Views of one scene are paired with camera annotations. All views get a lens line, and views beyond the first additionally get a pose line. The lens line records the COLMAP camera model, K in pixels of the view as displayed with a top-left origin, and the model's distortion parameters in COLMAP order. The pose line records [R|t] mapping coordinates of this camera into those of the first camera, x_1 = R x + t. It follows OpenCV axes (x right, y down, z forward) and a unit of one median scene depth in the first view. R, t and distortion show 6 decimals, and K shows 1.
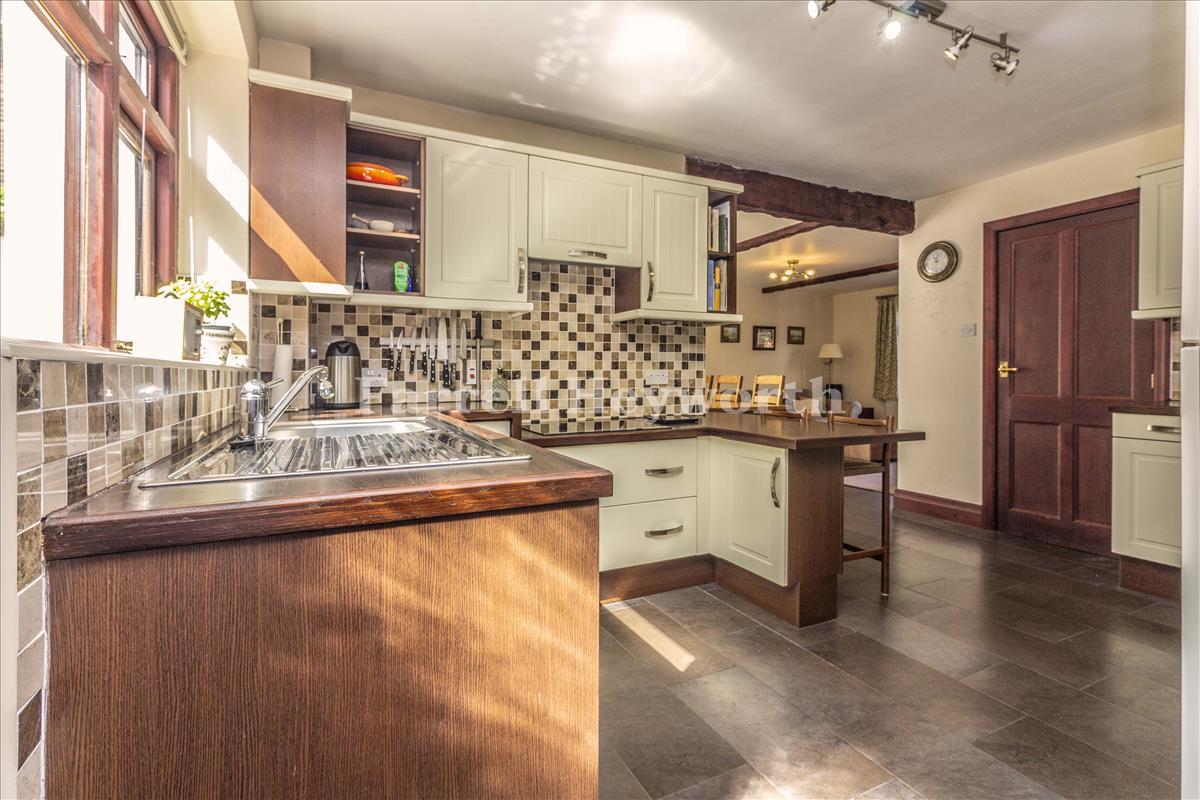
lens RADIAL K [[547.7, 0, 594.9], [0, 547.7, 374.6], [0, 0, 1]] dist [-0.003799, 0.000176]
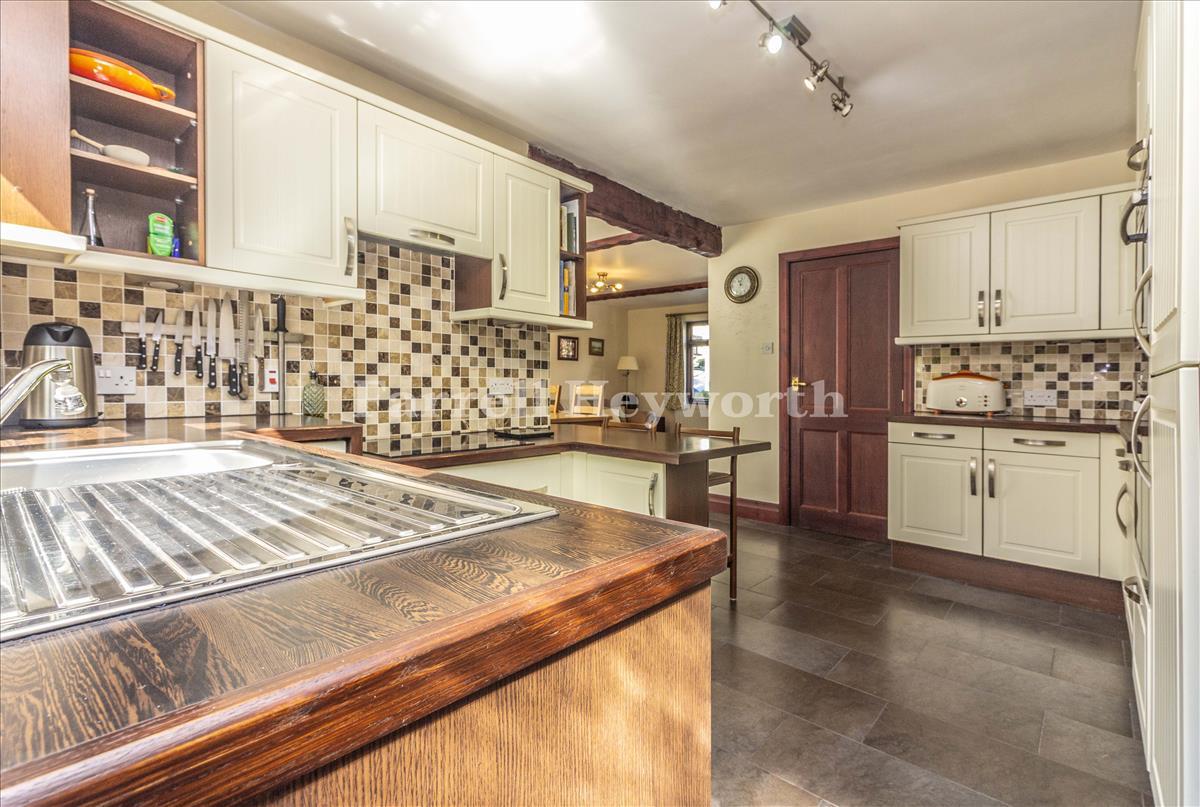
lens RADIAL K [[554.2, 0, 598.8], [0, 554.2, 396.8], [0, 0, 1]] dist [0.000399, 0.000090]
pose [[0.922371, 0.008604, 0.386209, -0.093925], [-0.018044, 0.999620, 0.020824, 0.000465], [-0.385883, -0.026177, 0.922176, 0.113349]]
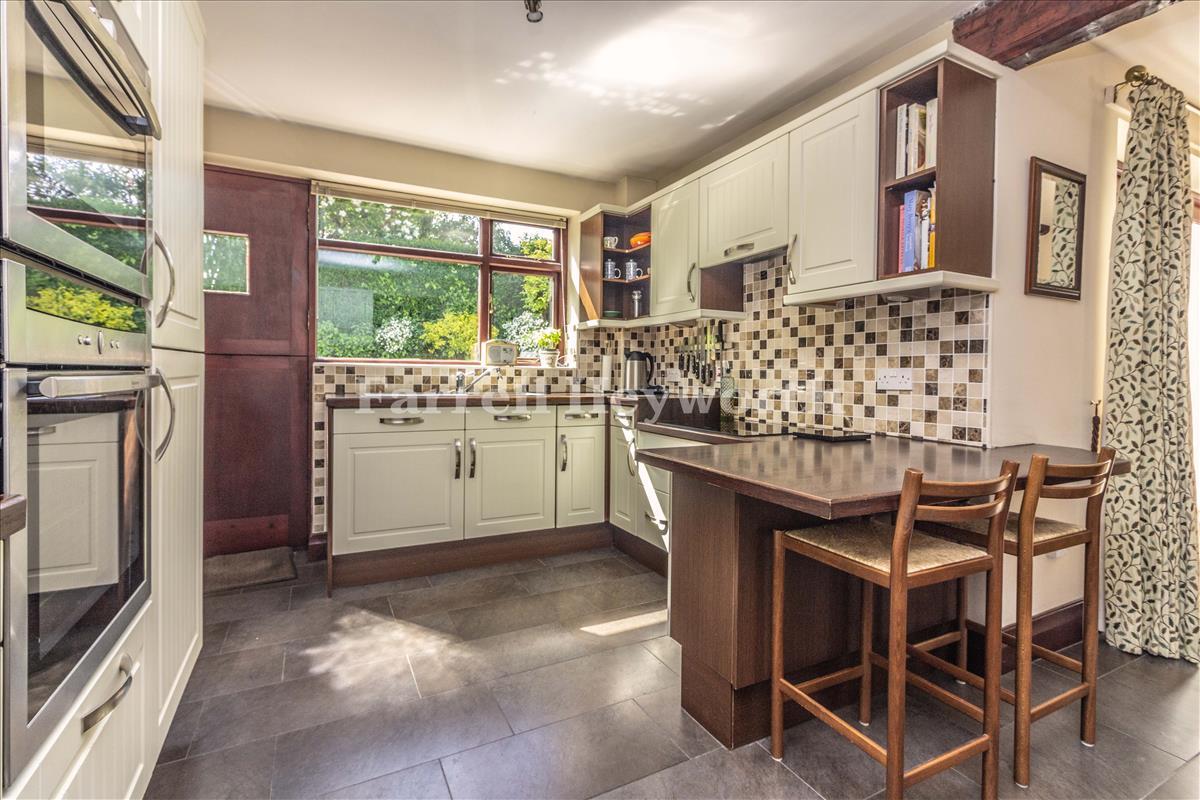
lens RADIAL K [[564.5, 0, 599.4], [0, 564.5, 374.9], [0, 0, 1]] dist [0.005103, 0.000149]
pose [[0.018673, 0.011753, -0.999757, 0.878089], [0.001676, 0.999929, 0.011786, -0.010430], [0.999824, -0.001895, 0.018652, 0.656472]]
